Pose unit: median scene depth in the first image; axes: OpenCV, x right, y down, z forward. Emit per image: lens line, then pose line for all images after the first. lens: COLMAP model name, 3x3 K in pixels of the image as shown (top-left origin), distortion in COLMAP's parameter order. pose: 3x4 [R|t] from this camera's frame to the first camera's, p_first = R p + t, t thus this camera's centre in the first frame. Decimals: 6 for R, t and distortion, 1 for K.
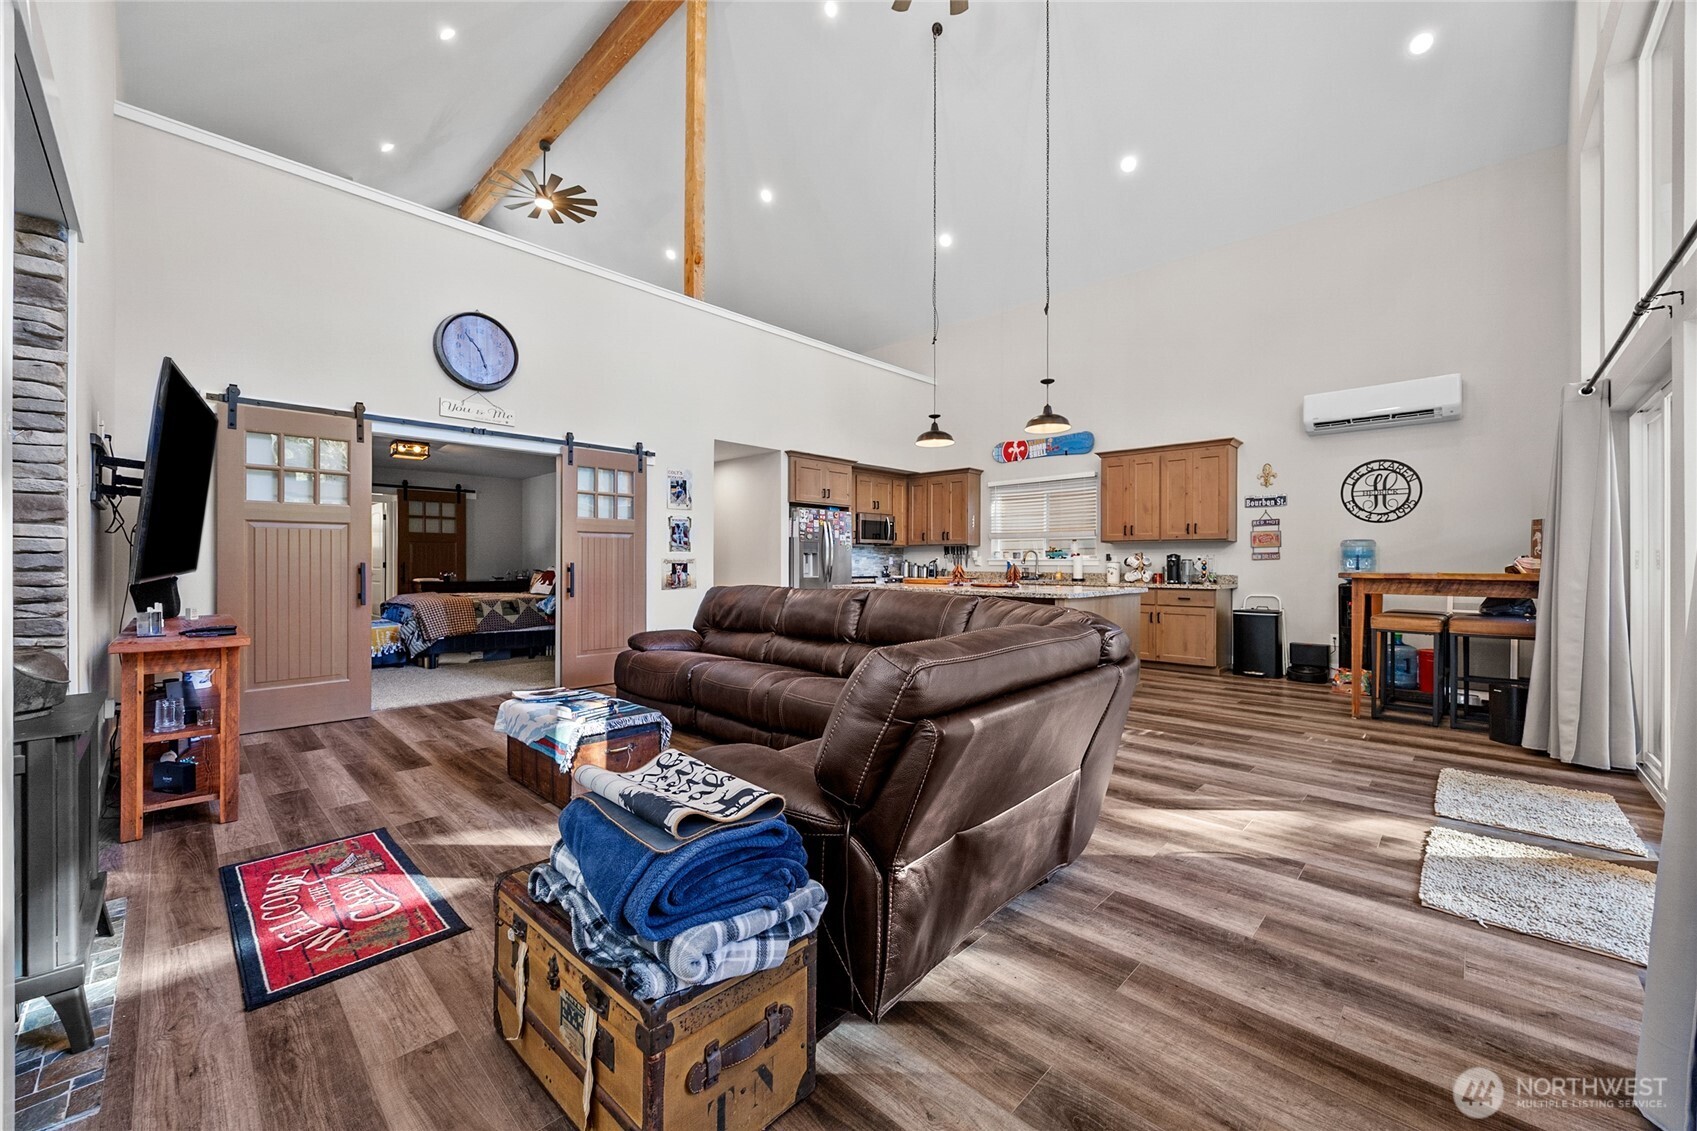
lens RADIAL K [[650.9, 0, 837.1], [0, 650.9, 564.6], [0, 0, 1]] dist [-0.001761, -0.000221]
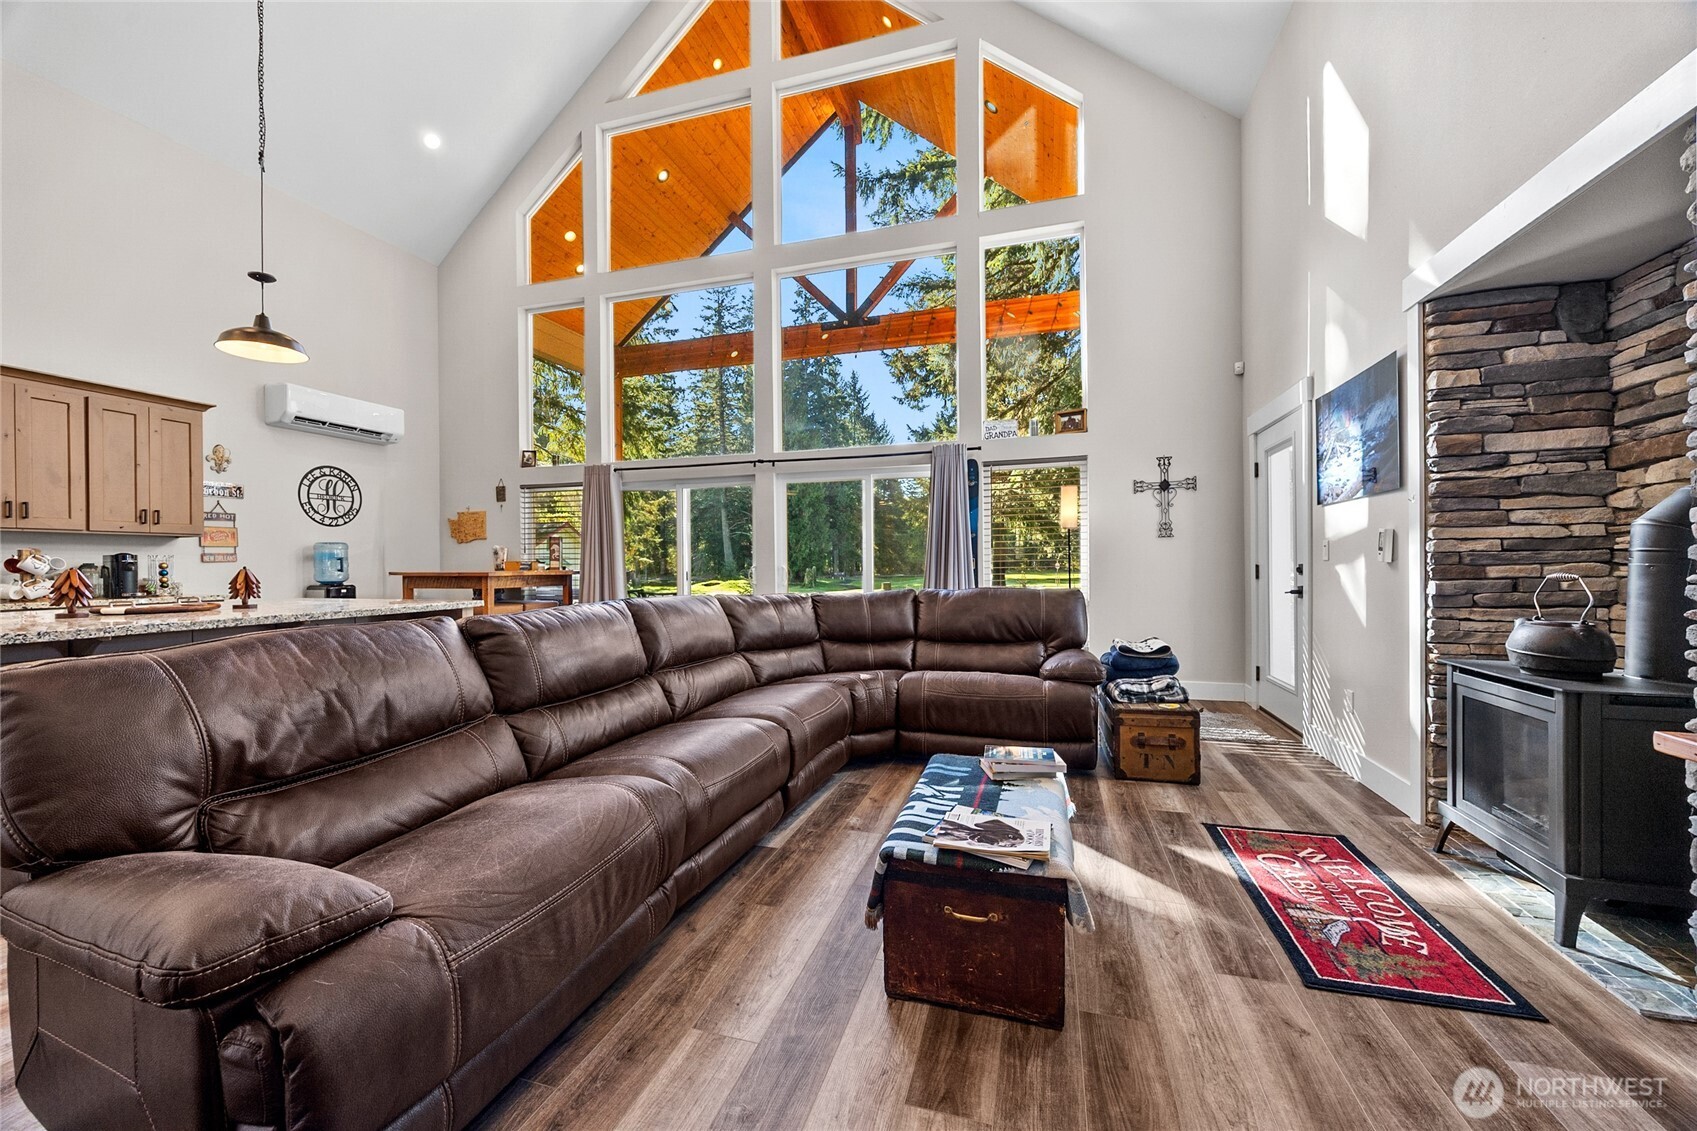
lens RADIAL K [[650.9, 0, 847.1], [0, 650.9, 562.4], [0, 0, 1]] dist [-0.001761, -0.000221]
pose [[-0.462098, 0.002674, 0.886825, -0.433846], [0.009549, 0.999952, 0.001961, -0.001090], [-0.886777, 0.009375, -0.462101, 0.693110]]
